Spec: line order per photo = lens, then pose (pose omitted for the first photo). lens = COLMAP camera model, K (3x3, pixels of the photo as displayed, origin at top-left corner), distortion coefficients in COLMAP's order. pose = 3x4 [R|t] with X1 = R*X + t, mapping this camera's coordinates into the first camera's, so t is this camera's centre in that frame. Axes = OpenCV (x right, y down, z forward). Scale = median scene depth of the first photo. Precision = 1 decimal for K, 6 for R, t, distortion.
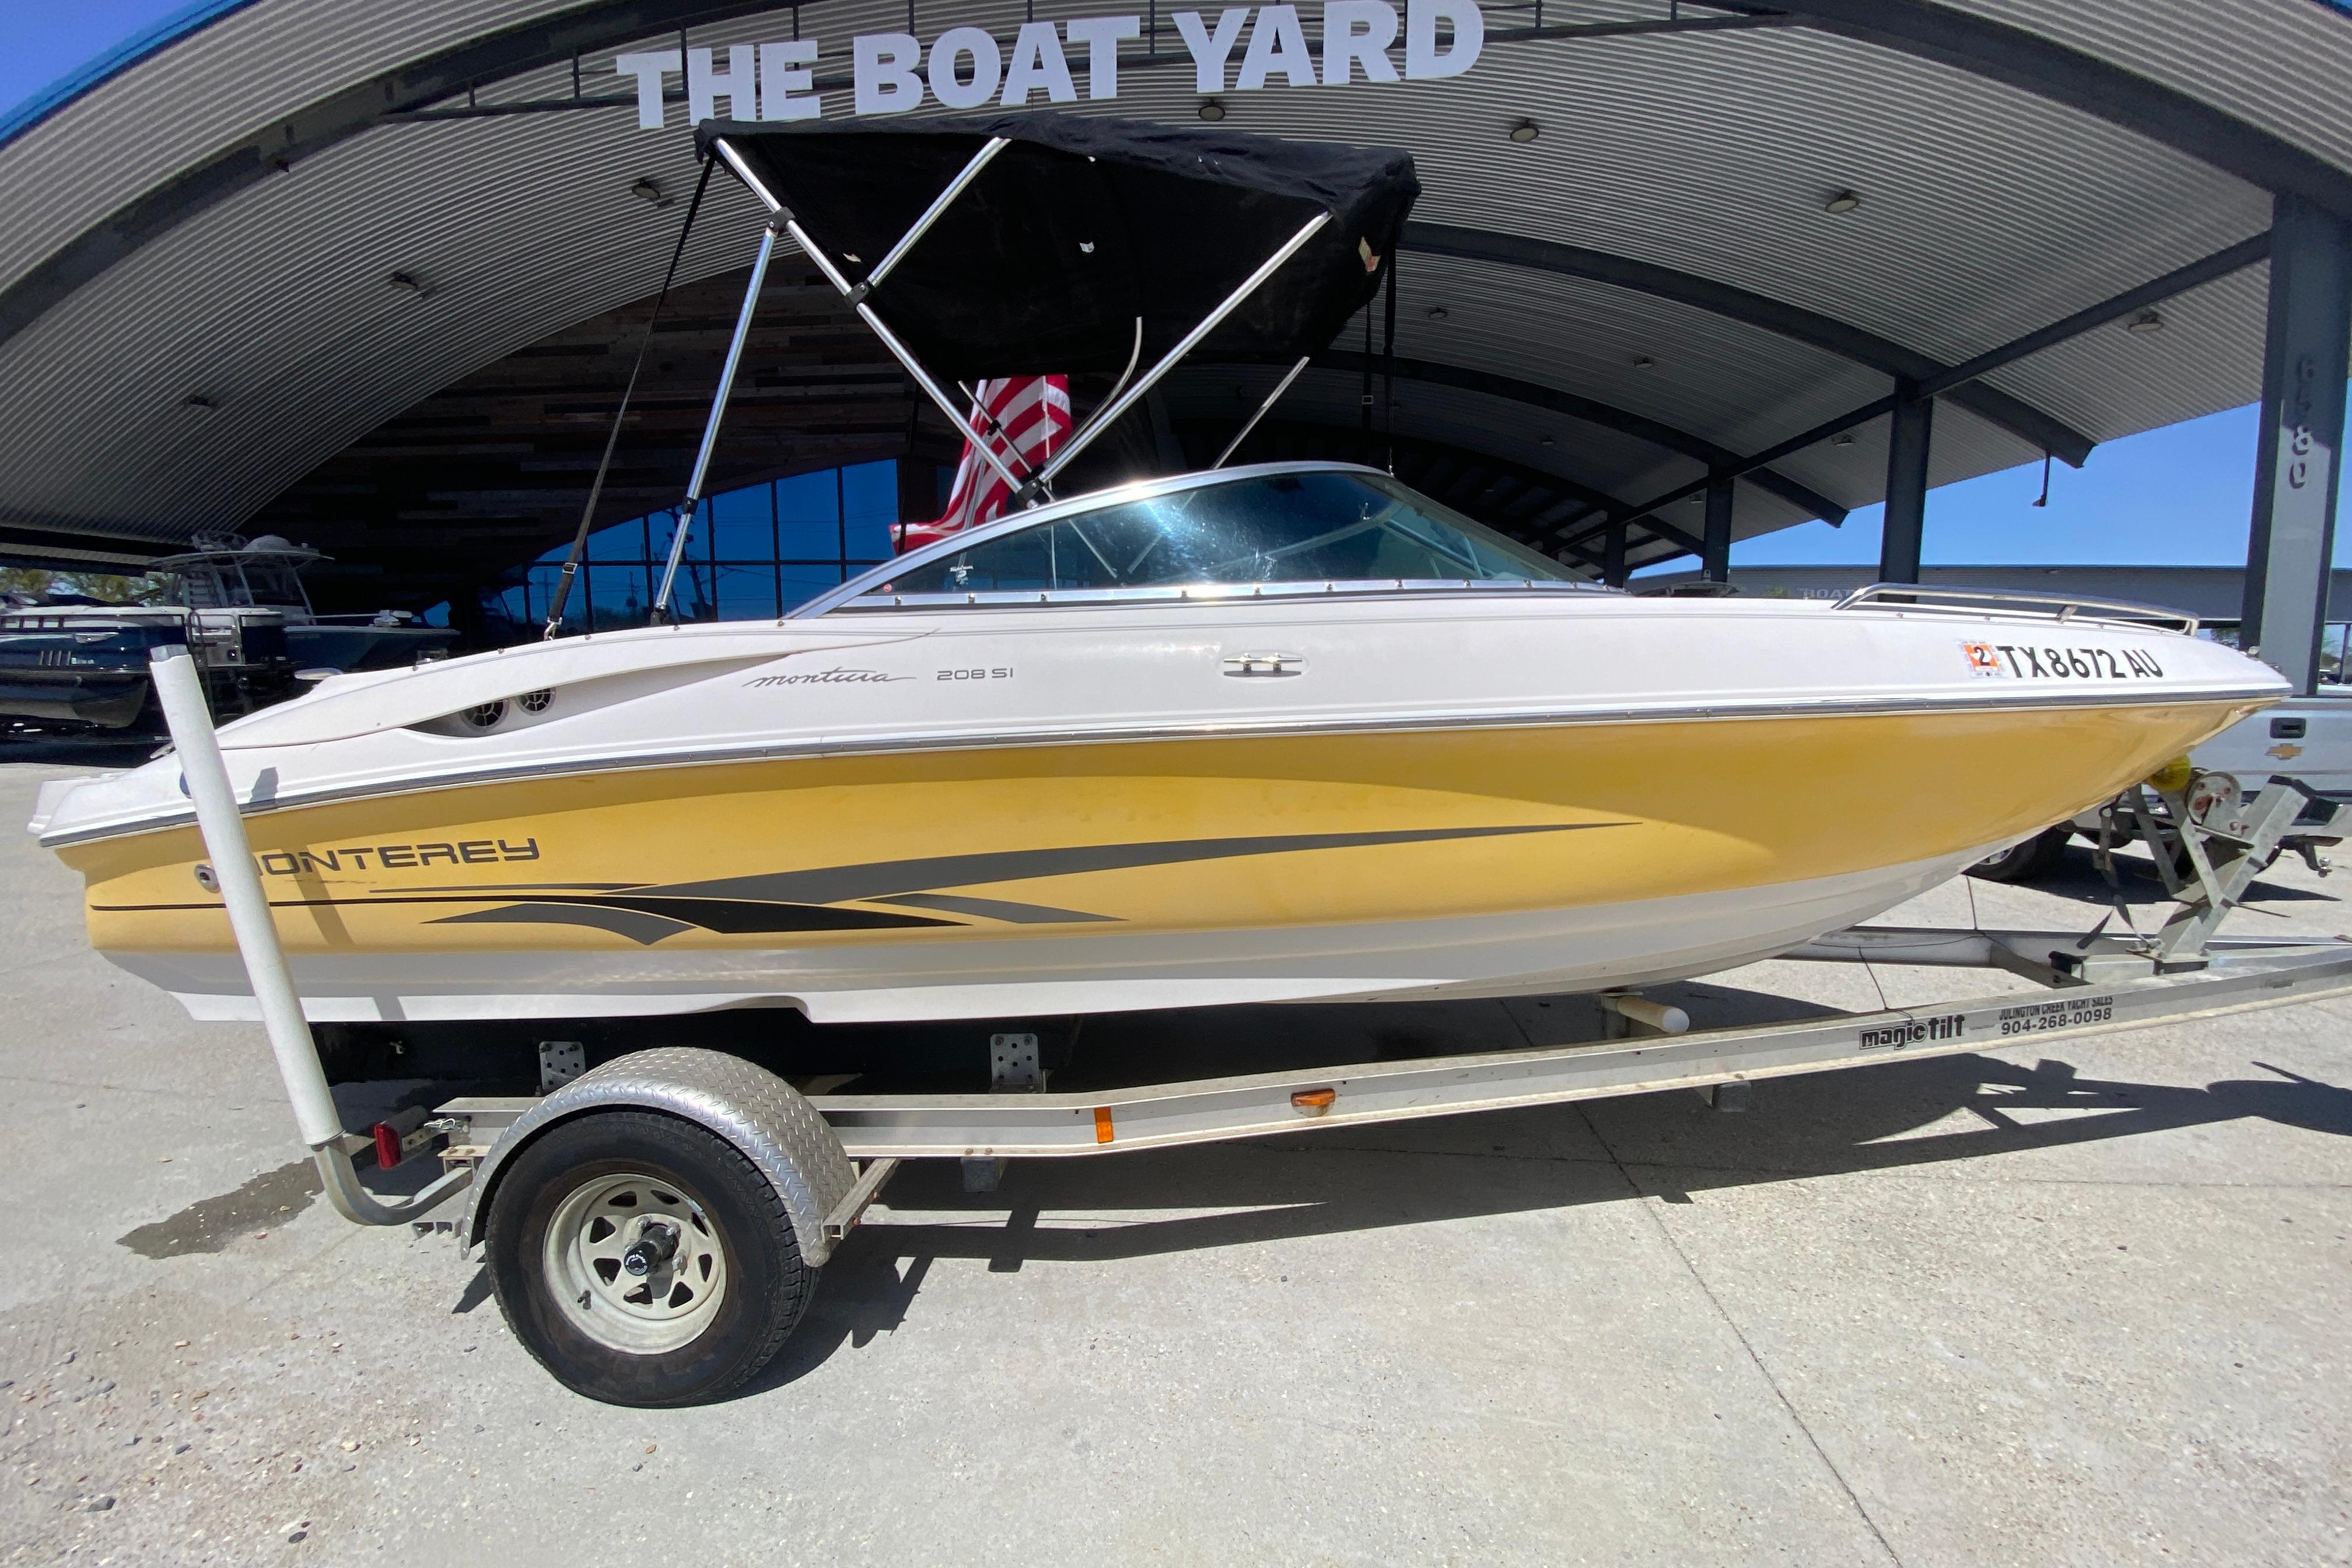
lens RADIAL K [[1068.2, 0, 1195.8], [0, 1068.2, 783.9], [0, 0, 1]] dist [0.016432, -0.027068]
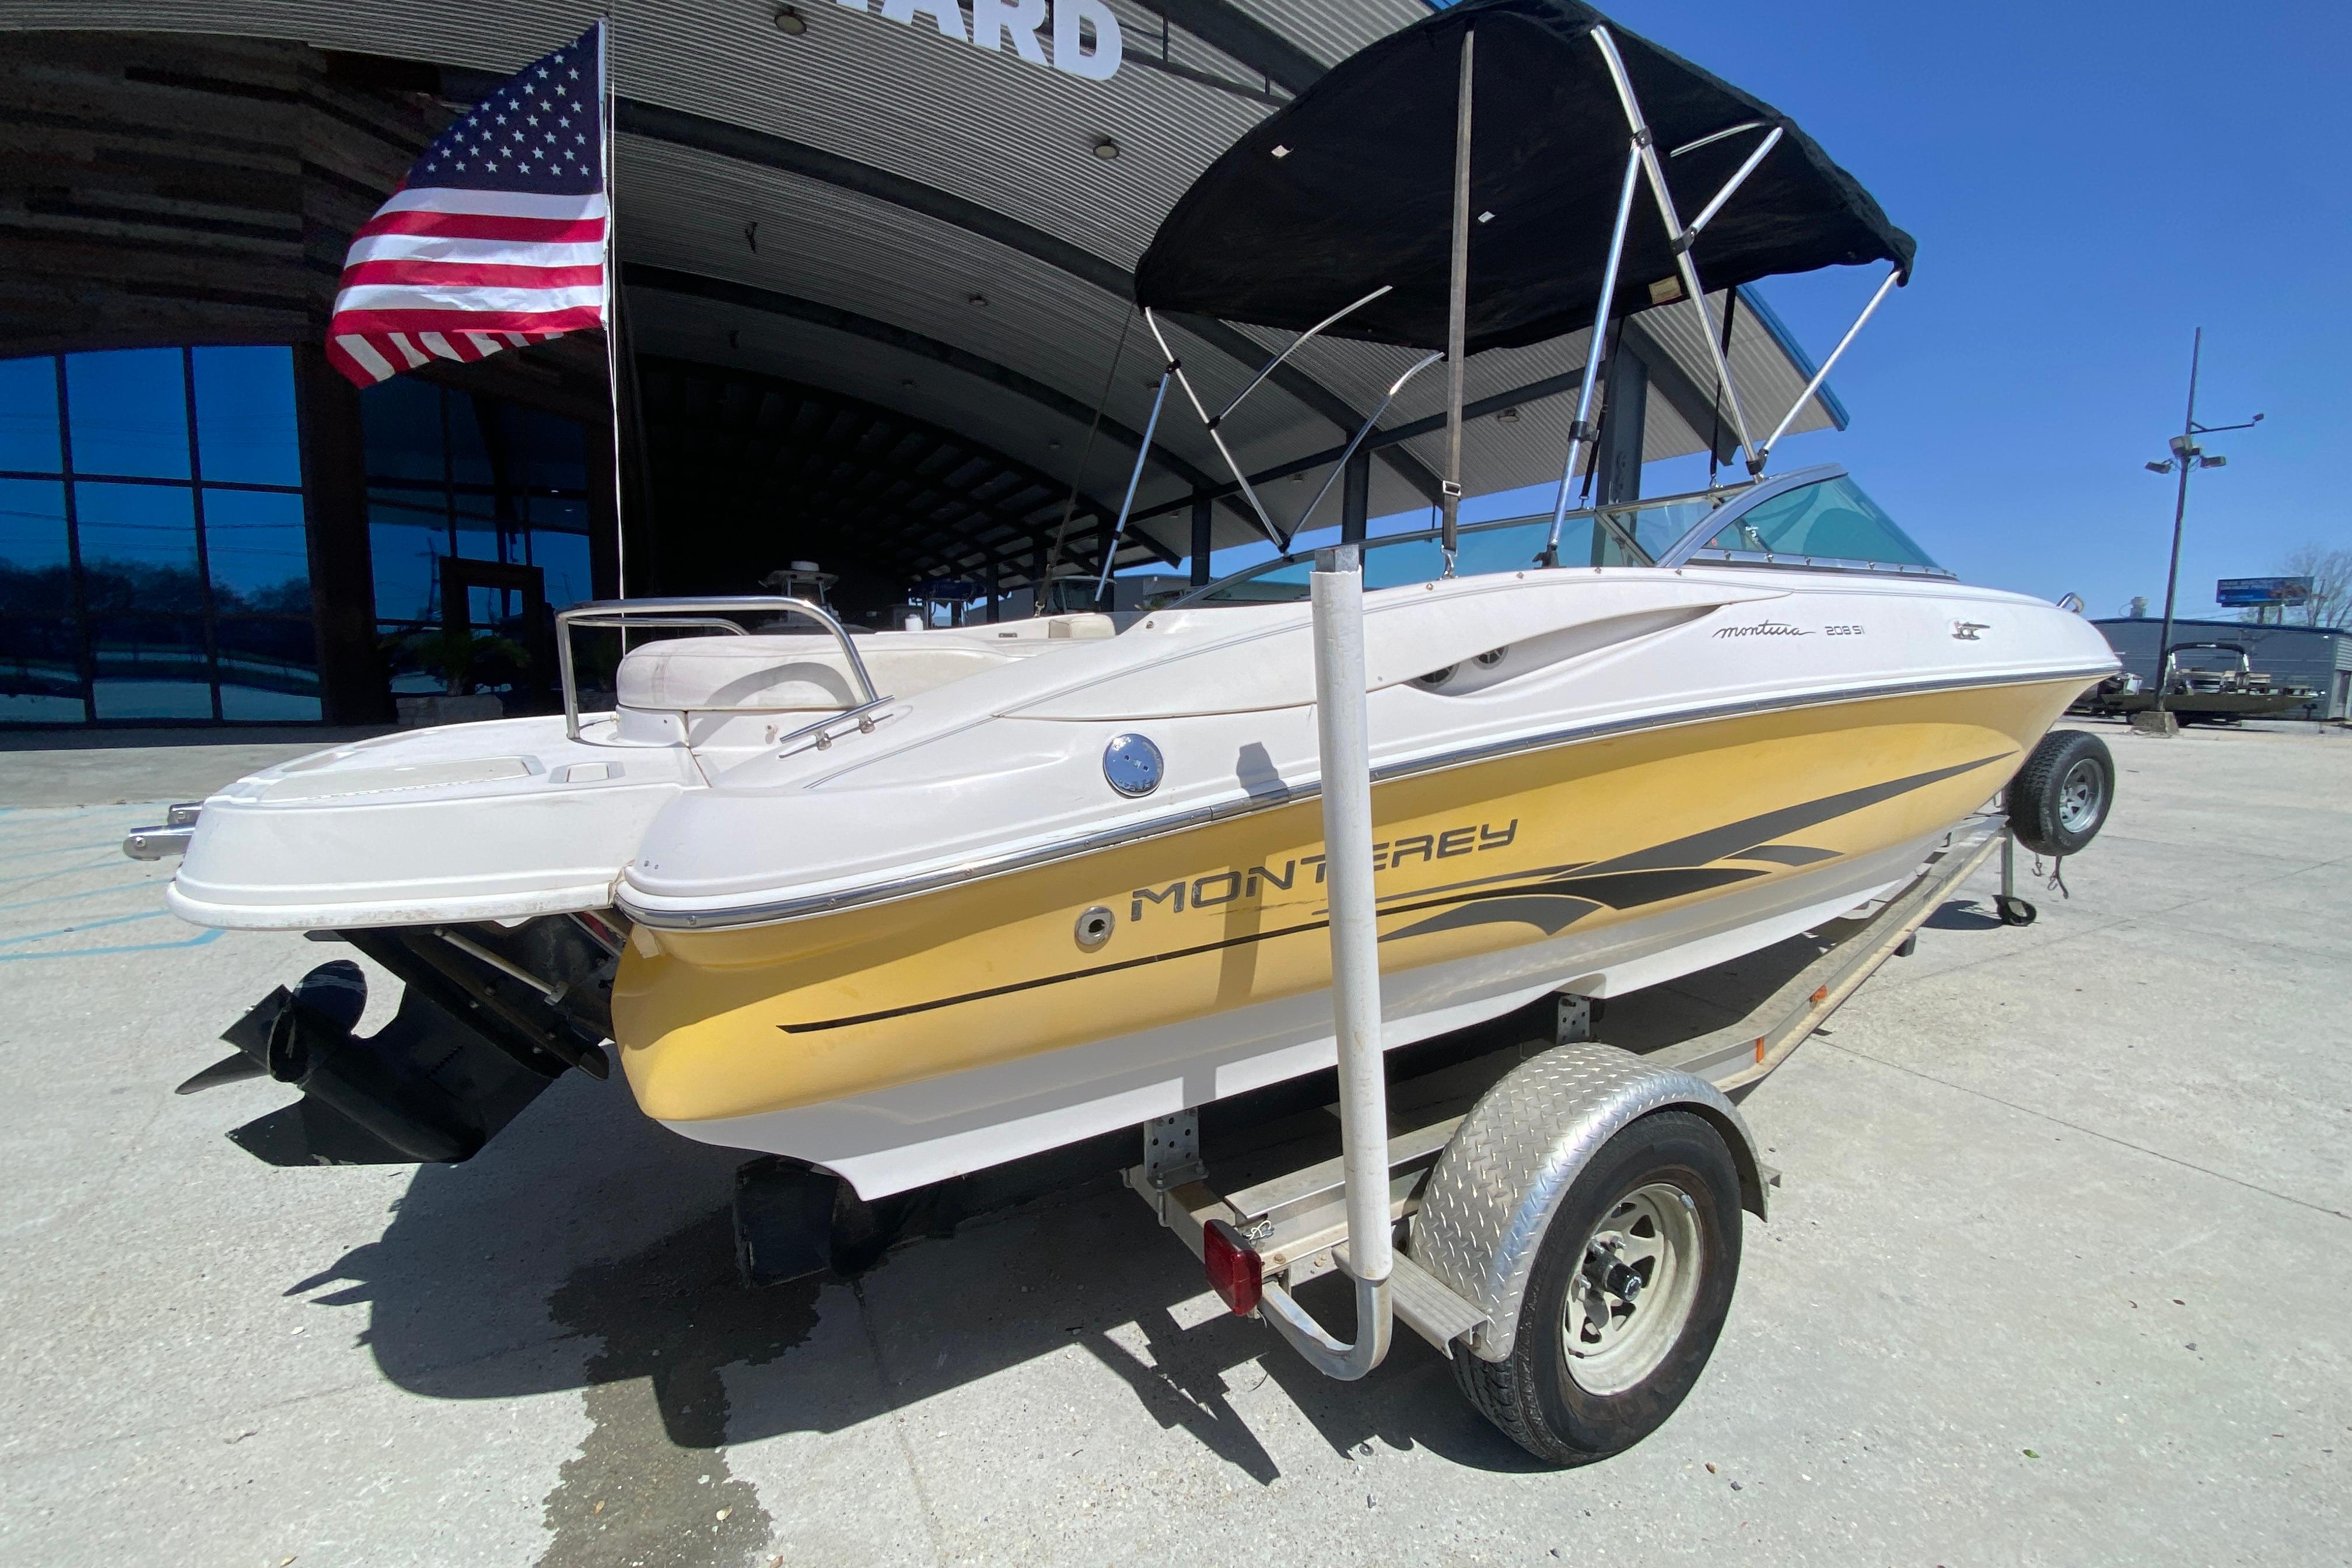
lens RADIAL K [[1068.2, 0, 1195.8], [0, 1068.2, 783.9], [0, 0, 1]] dist [0.016432, -0.027068]
pose [[0.804334, -0.052001, 0.591898, -0.326155], [0.049269, 0.998569, 0.020778, -0.001423], [-0.592132, 0.012450, 0.805745, 0.120535]]
